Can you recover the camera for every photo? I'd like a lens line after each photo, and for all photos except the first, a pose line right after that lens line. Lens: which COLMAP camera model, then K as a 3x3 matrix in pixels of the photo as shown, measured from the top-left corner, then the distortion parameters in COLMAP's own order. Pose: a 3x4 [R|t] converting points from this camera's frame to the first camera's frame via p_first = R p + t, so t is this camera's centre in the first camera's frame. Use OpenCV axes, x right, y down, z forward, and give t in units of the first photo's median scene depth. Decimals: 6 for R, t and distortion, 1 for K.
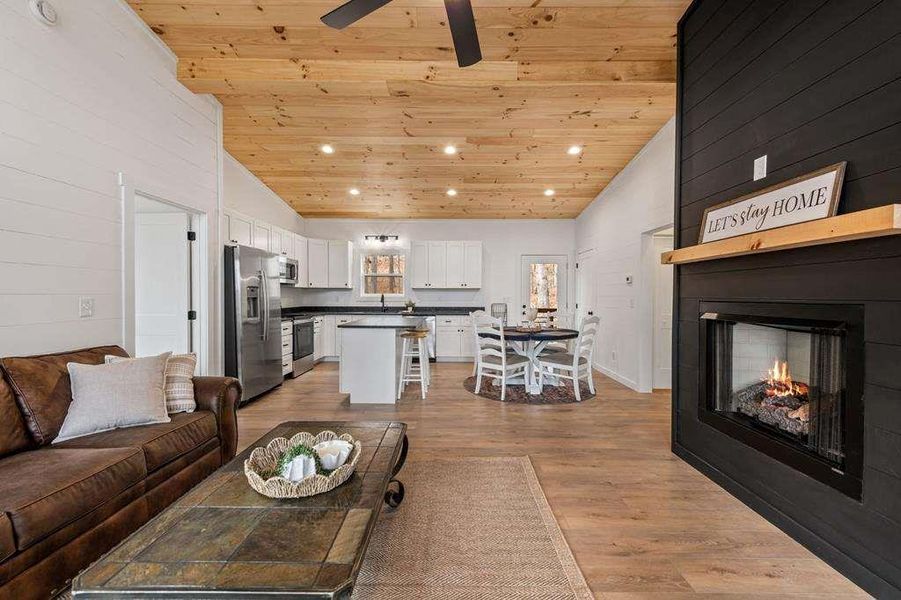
lens RADIAL K [[360.6, 0, 452.0], [0, 360.6, 301.3], [0, 0, 1]] dist [0.003033, -0.000049]
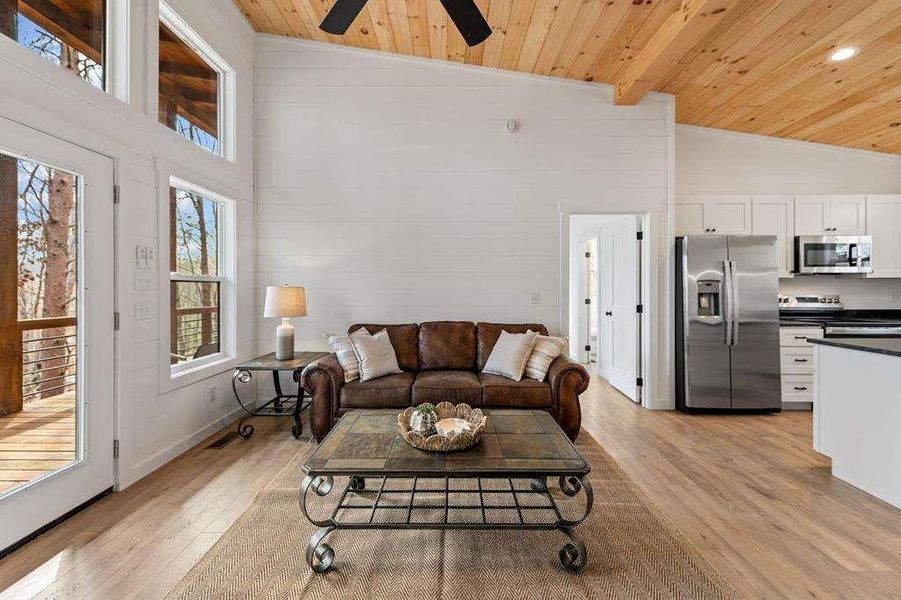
lens RADIAL K [[355.0, 0, 448.0], [0, 355.0, 289.3], [0, 0, 1]] dist [0.001600, -0.000075]
pose [[-0.004016, -0.002450, -0.999989, 0.242434], [-0.017850, 0.999838, -0.002378, -0.004359], [0.999833, 0.017840, -0.004059, 0.305125]]
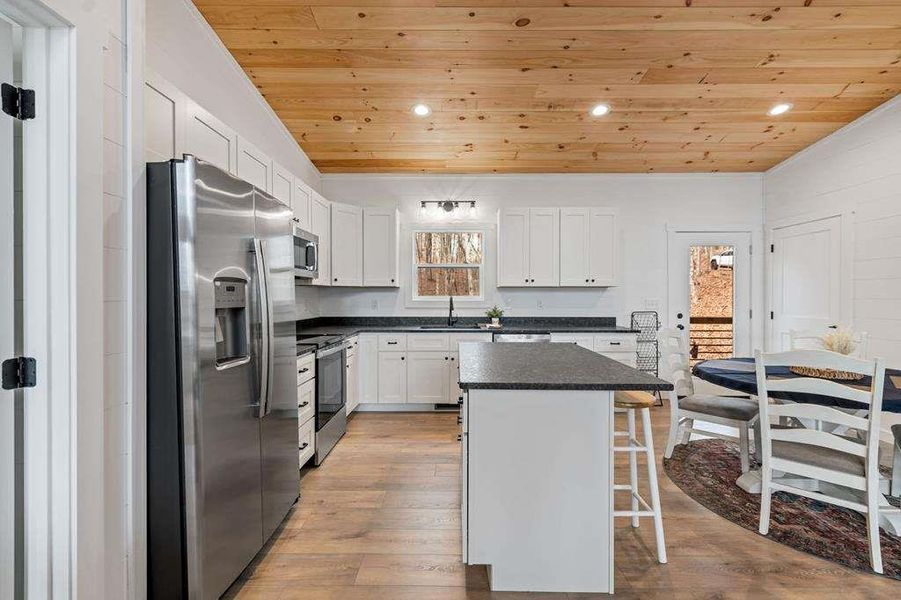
lens RADIAL K [[385.4, 0, 450.8], [0, 385.4, 298.0], [0, 0, 1]] dist [0.001991, -0.000987]
pose [[0.999983, -0.003874, -0.004282, -0.262135], [0.003810, 0.999883, -0.014821, -0.011000], [0.004339, 0.014804, 0.999881, 0.488131]]
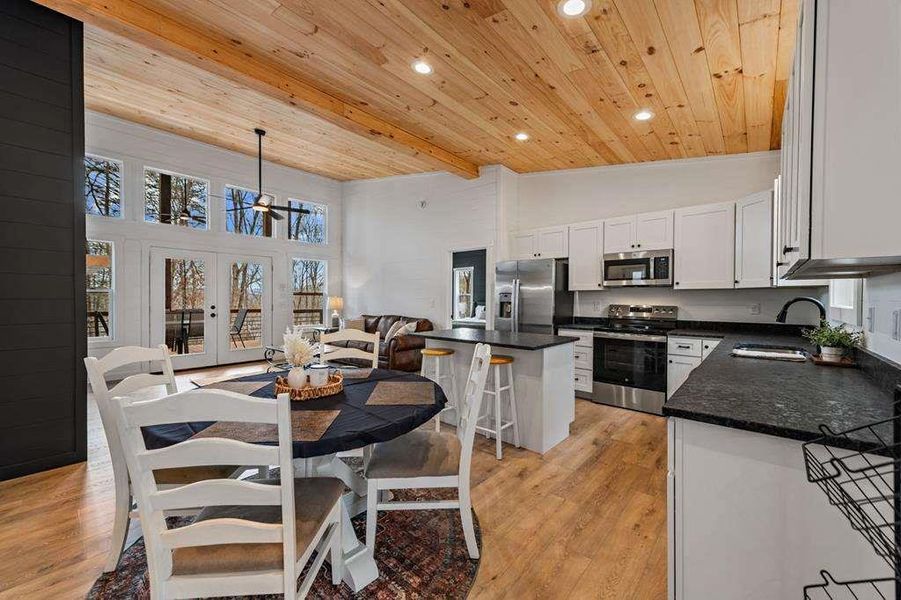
lens RADIAL K [[349.4, 0, 450.4], [0, 349.4, 302.6], [0, 0, 1]] dist [0.000513, -0.000082]
pose [[-0.657344, 0.002056, -0.753588, 0.388121], [-0.021908, 0.999521, 0.021837, -0.023384], [0.753272, 0.030864, -0.656985, 1.329228]]
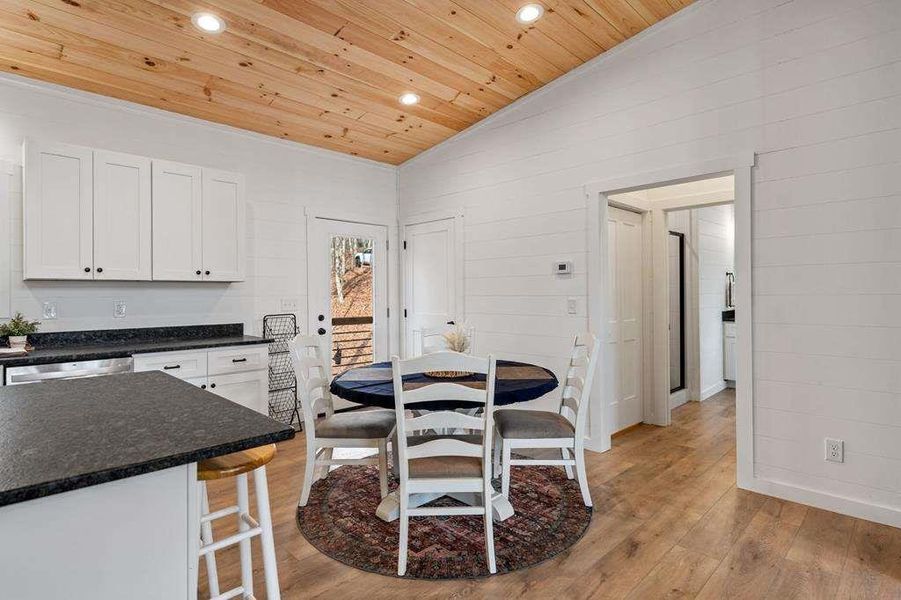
lens RADIAL K [[465.2, 0, 452.5], [0, 465.2, 295.3], [0, 0, 1]] dist [0.004930, 0.000312]
pose [[0.701062, -0.011160, 0.713013, -0.198290], [0.023792, 0.999687, -0.007747, -0.011568], [-0.712703, 0.022395, 0.701108, 0.569414]]
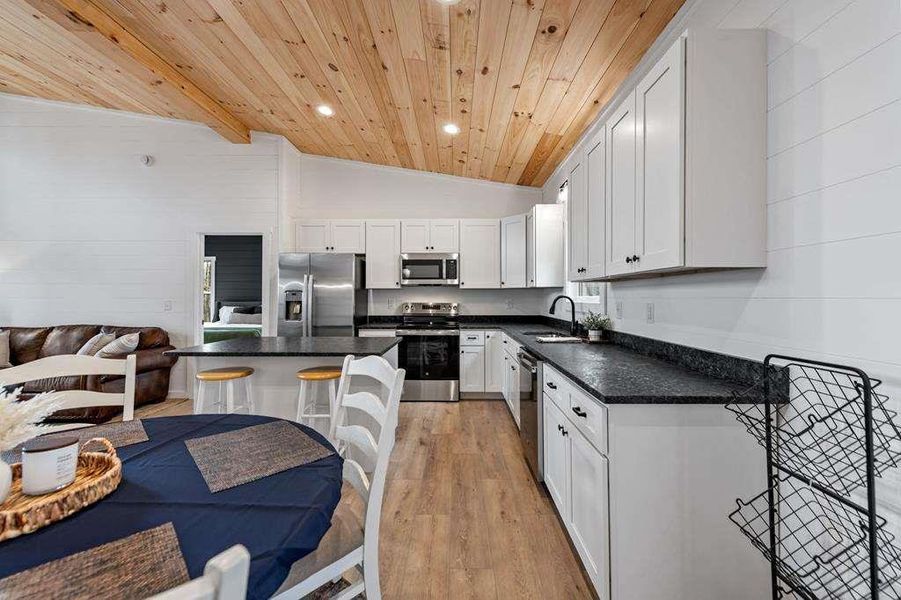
lens RADIAL K [[354.2, 0, 452.5], [0, 354.2, 294.5], [0, 0, 1]] dist [0.017786, -0.006368]
pose [[-0.005540, -0.012096, -0.999911, 0.378441], [-0.018899, 0.999750, -0.011989, -0.020491], [0.999806, 0.018831, -0.005767, 1.180238]]
